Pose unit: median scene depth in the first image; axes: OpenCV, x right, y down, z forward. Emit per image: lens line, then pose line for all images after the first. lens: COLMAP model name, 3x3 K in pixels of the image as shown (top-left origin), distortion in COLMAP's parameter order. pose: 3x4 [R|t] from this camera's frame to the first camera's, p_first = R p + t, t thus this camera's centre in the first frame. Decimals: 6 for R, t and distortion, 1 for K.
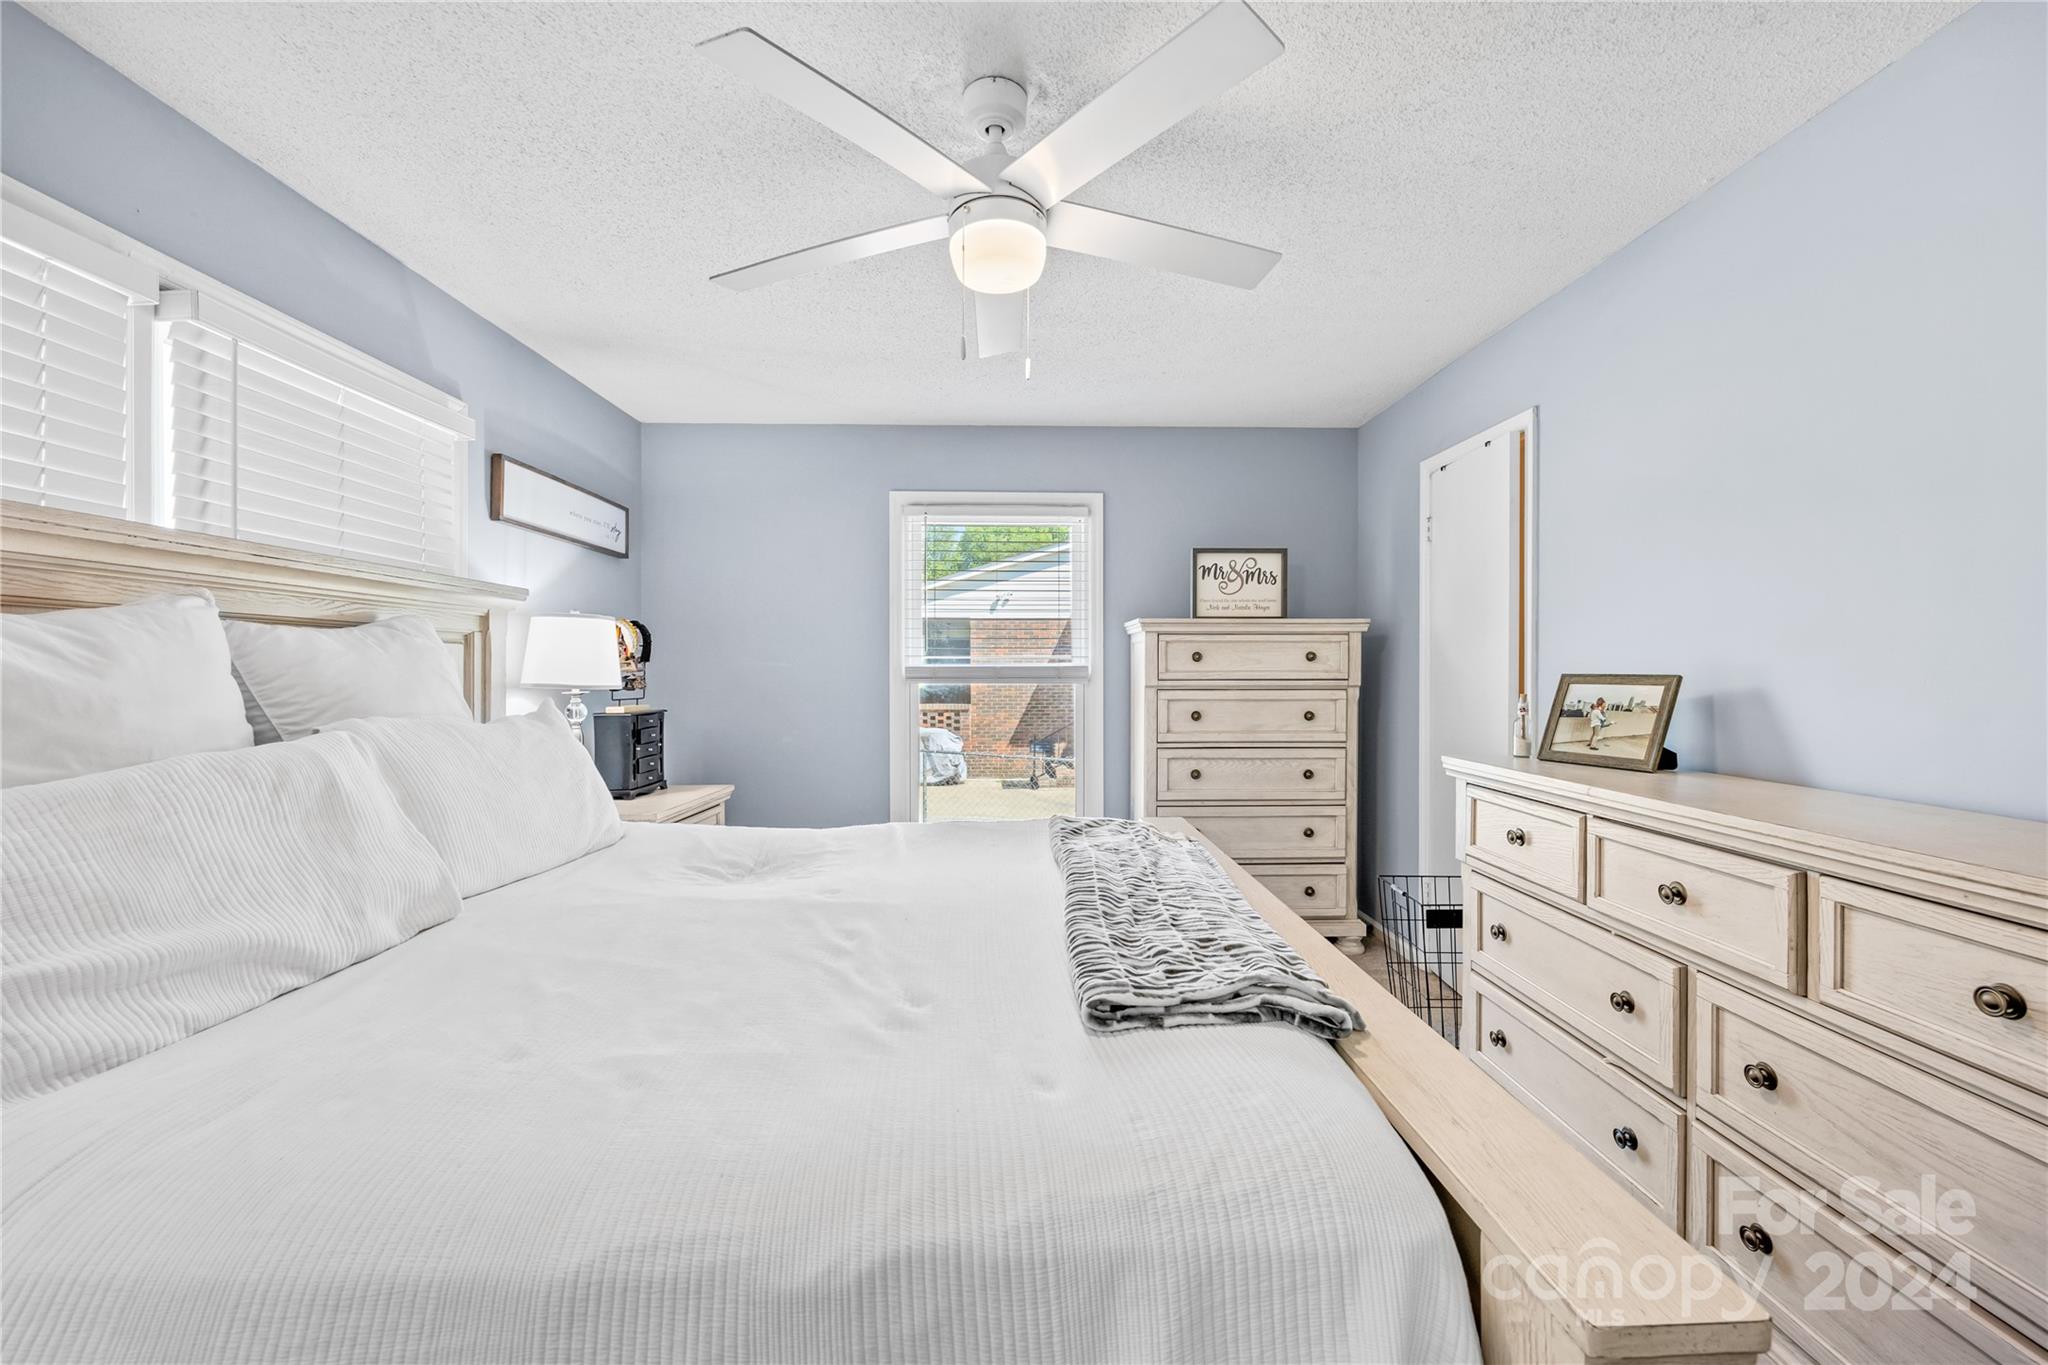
lens RADIAL K [[834.6, 0, 1039.7], [0, 834.6, 670.3], [0, 0, 1]] dist [-0.005871, 0.000760]
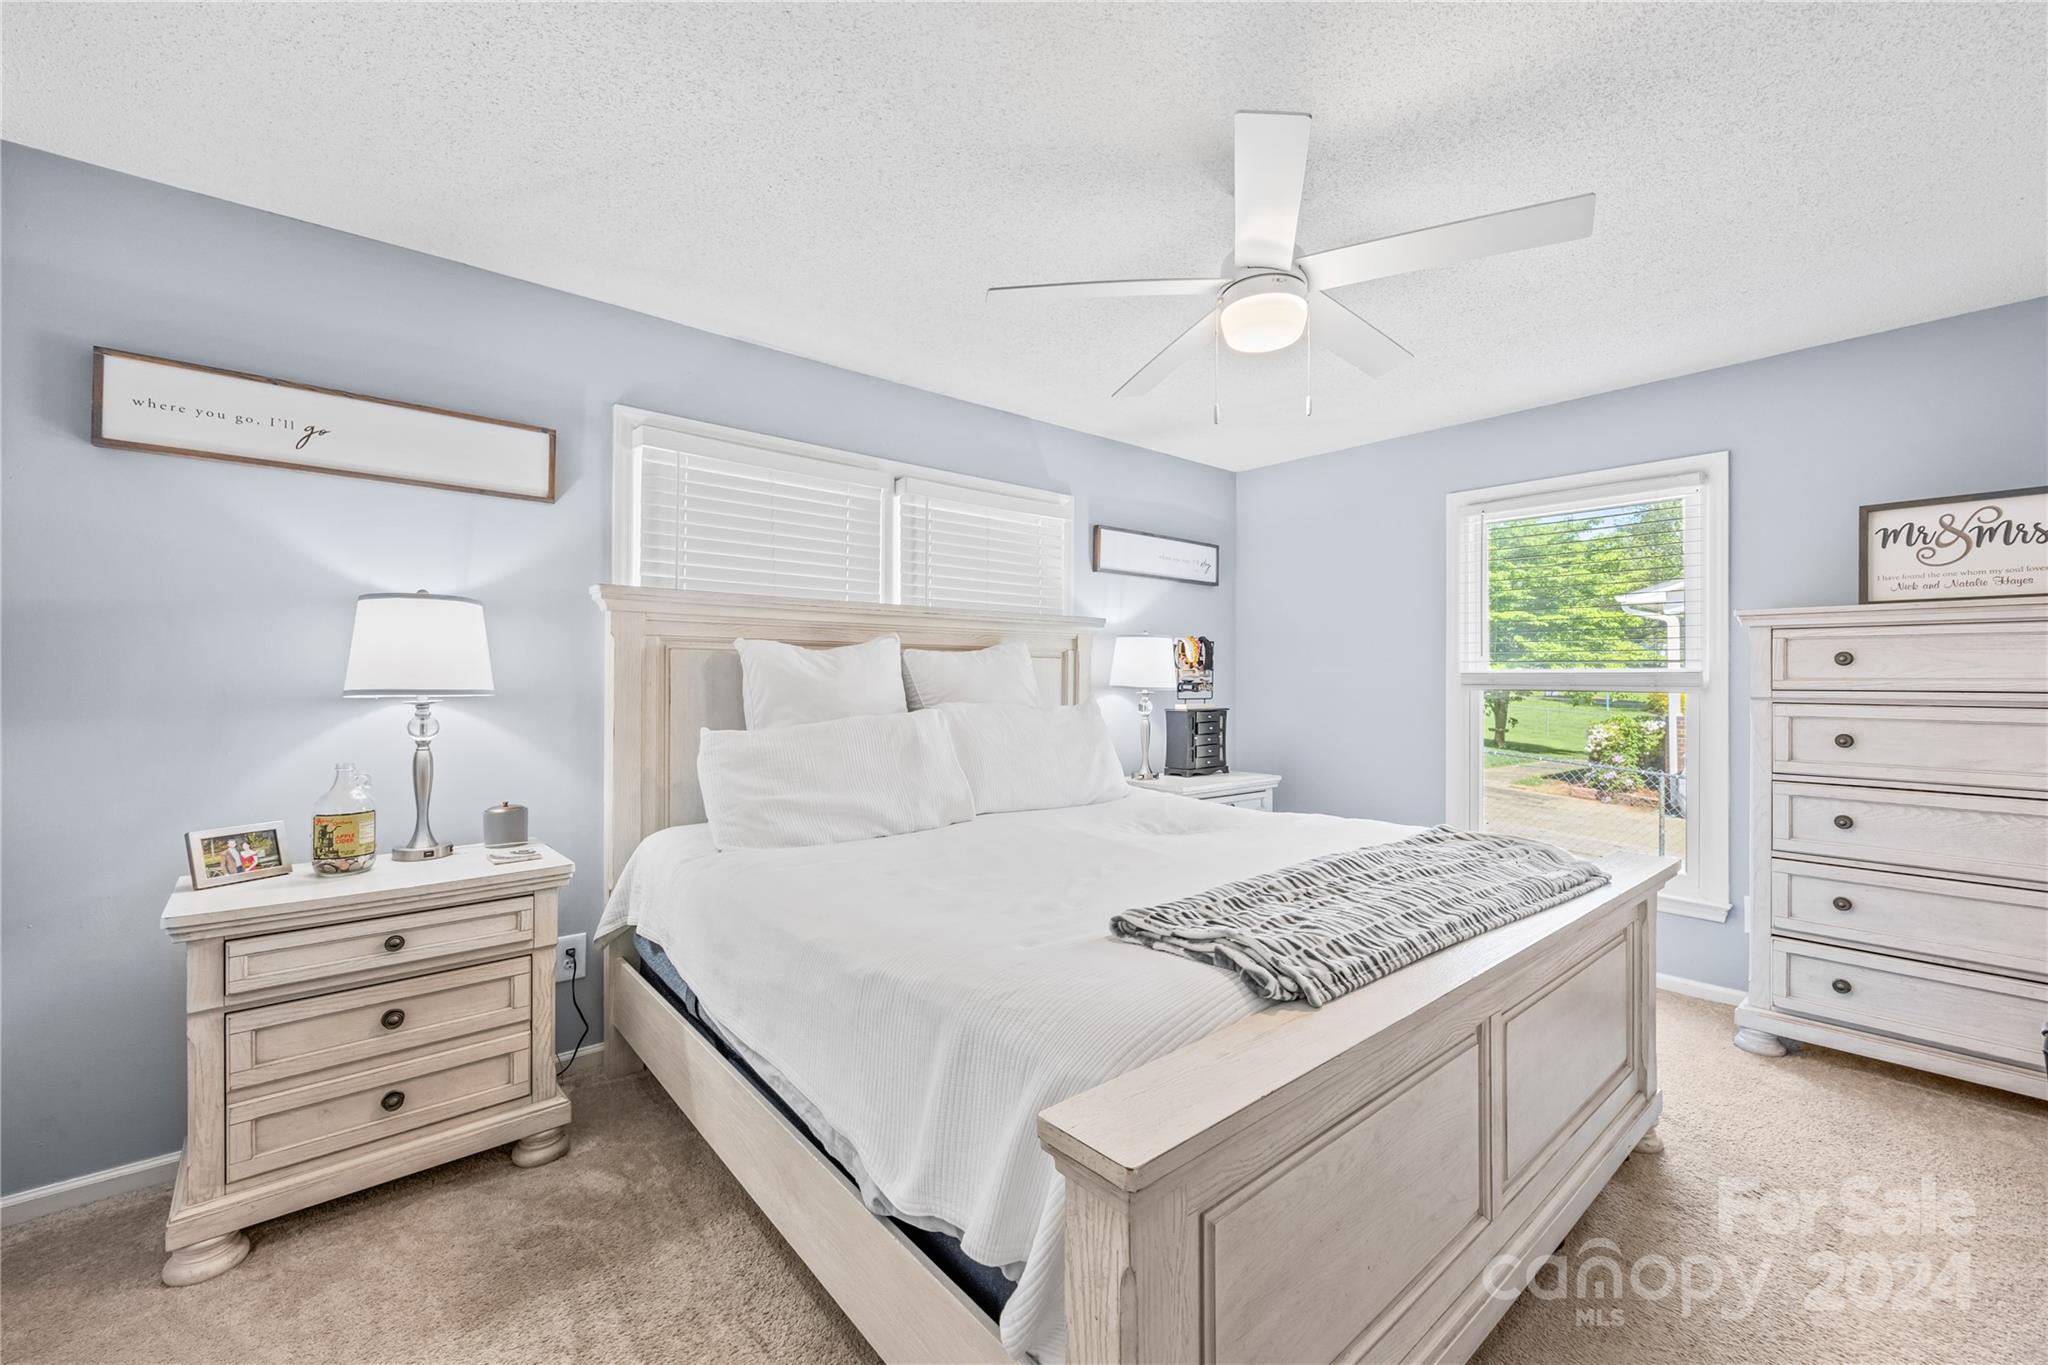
lens RADIAL K [[834.6, 0, 1039.7], [0, 834.6, 670.3], [0, 0, 1]] dist [-0.005871, 0.000760]
pose [[0.633437, -0.003378, -0.773787, 0.397495], [-0.002447, 0.999977, -0.006368, 0.000128], [0.773791, 0.005927, 0.633414, 0.011625]]
